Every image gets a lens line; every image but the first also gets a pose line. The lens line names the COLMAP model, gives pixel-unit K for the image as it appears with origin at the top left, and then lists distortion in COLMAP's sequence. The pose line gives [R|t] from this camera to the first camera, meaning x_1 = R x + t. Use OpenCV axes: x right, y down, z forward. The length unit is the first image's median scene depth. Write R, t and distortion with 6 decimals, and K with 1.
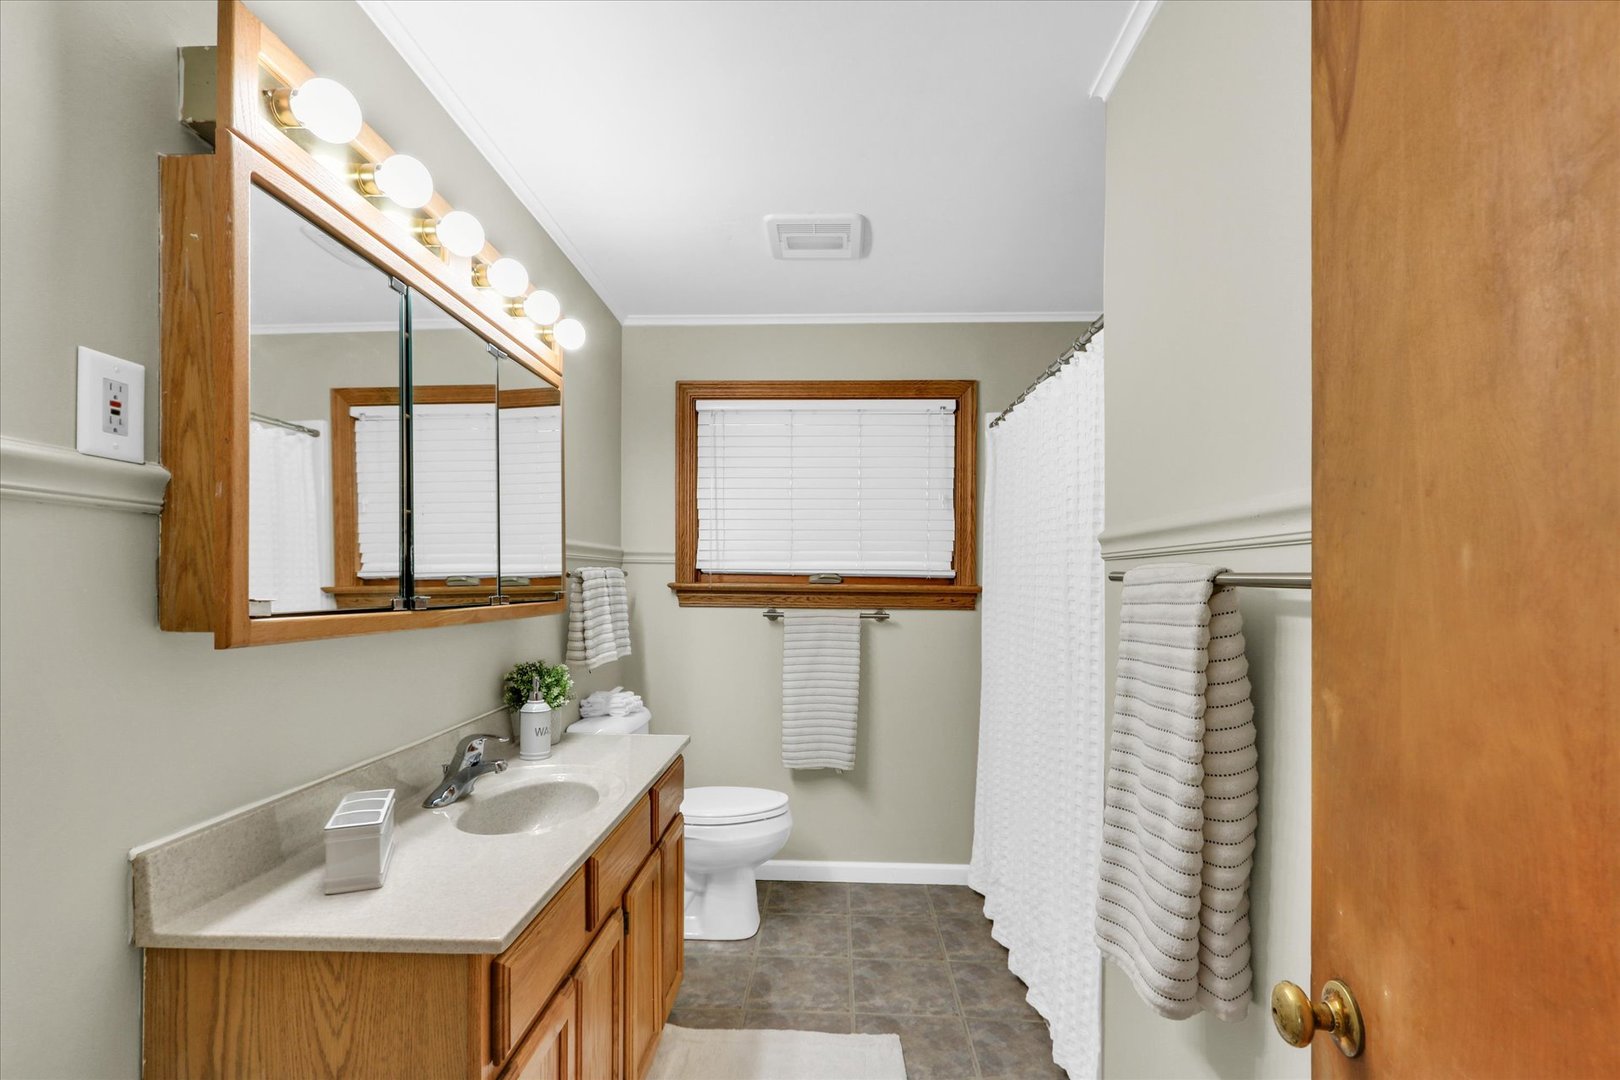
lens RADIAL K [[756.2, 0, 790.4], [0, 756.2, 580.5], [0, 0, 1]] dist [0.001786, 0.004372]
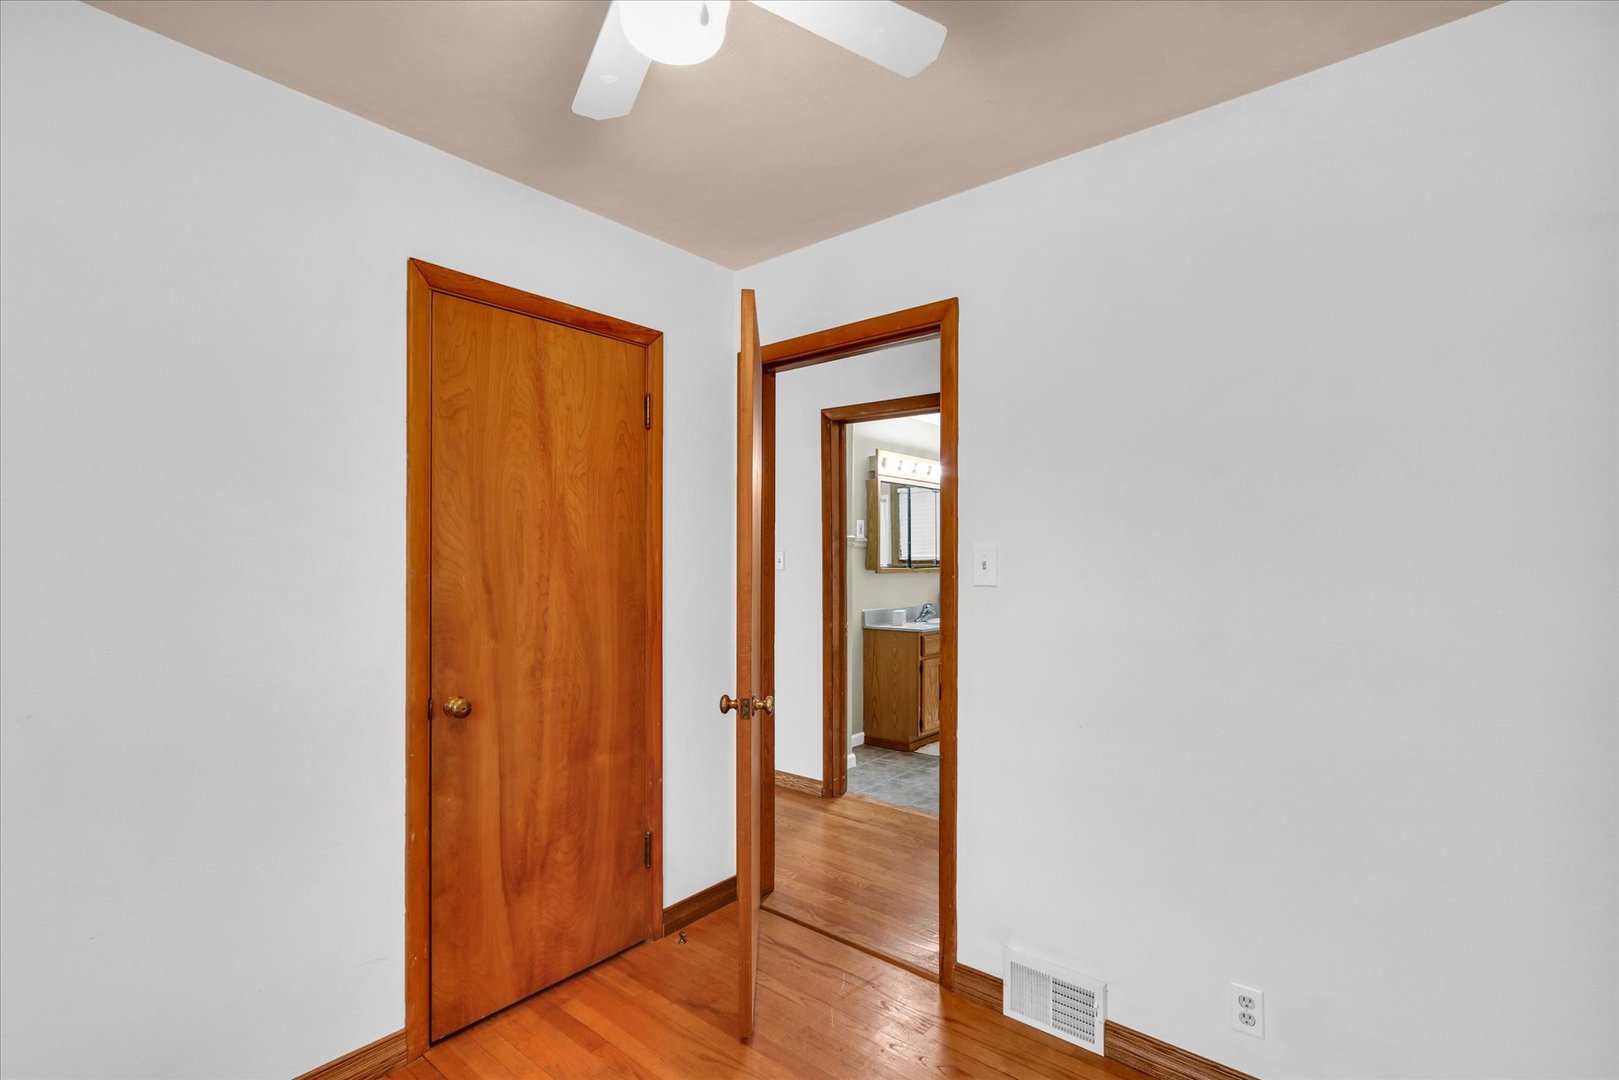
lens RADIAL K [[755.7, 0, 808.1], [0, 755.7, 548.5], [0, 0, 1]] dist [0.001786, 0.004372]
pose [[0.800179, -0.008557, -0.599701, 1.916528], [-0.002248, 0.999848, -0.017267, 0.006864], [0.599758, 0.015165, 0.800038, -3.306490]]
